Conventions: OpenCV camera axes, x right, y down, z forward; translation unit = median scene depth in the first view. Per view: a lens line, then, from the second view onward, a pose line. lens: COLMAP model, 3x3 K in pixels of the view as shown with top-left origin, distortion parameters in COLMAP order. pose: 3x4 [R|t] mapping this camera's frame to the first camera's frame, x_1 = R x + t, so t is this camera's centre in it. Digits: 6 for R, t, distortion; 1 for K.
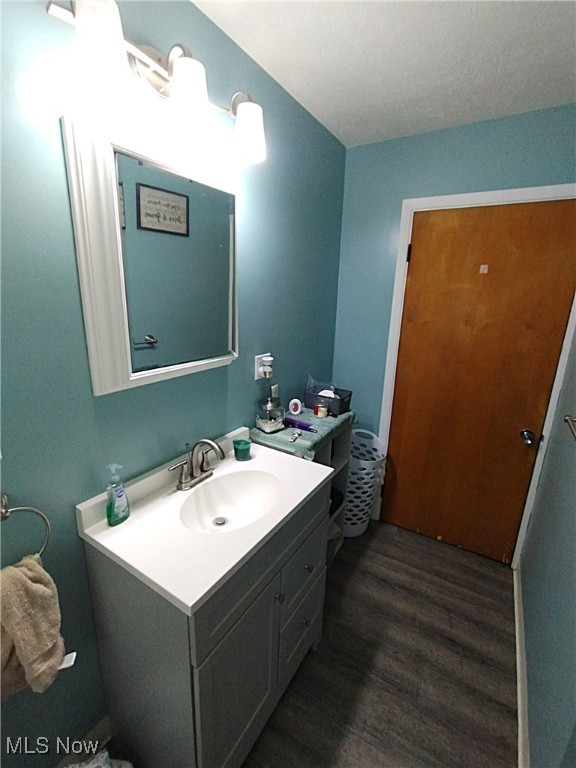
lens RADIAL K [[346.6, 0, 286.3], [0, 346.6, 376.5], [0, 0, 1]] dist [-0.001181, -0.000114]
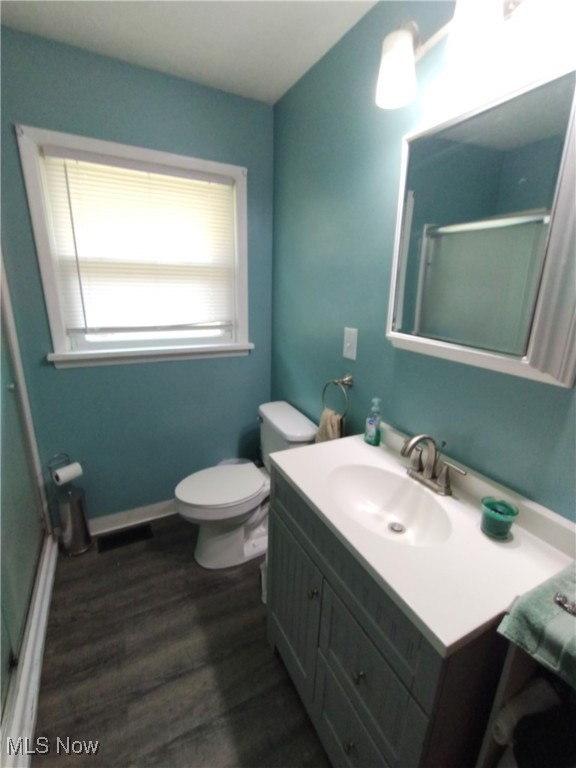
lens RADIAL K [[346.6, 0, 286.3], [0, 346.6, 376.5], [0, 0, 1]] dist [-0.001181, -0.000114]
pose [[-0.505849, 0.186565, -0.842206, 0.598094], [-0.248590, 0.903385, 0.349427, -0.152171], [0.826026, 0.386121, -0.410598, 0.979280]]
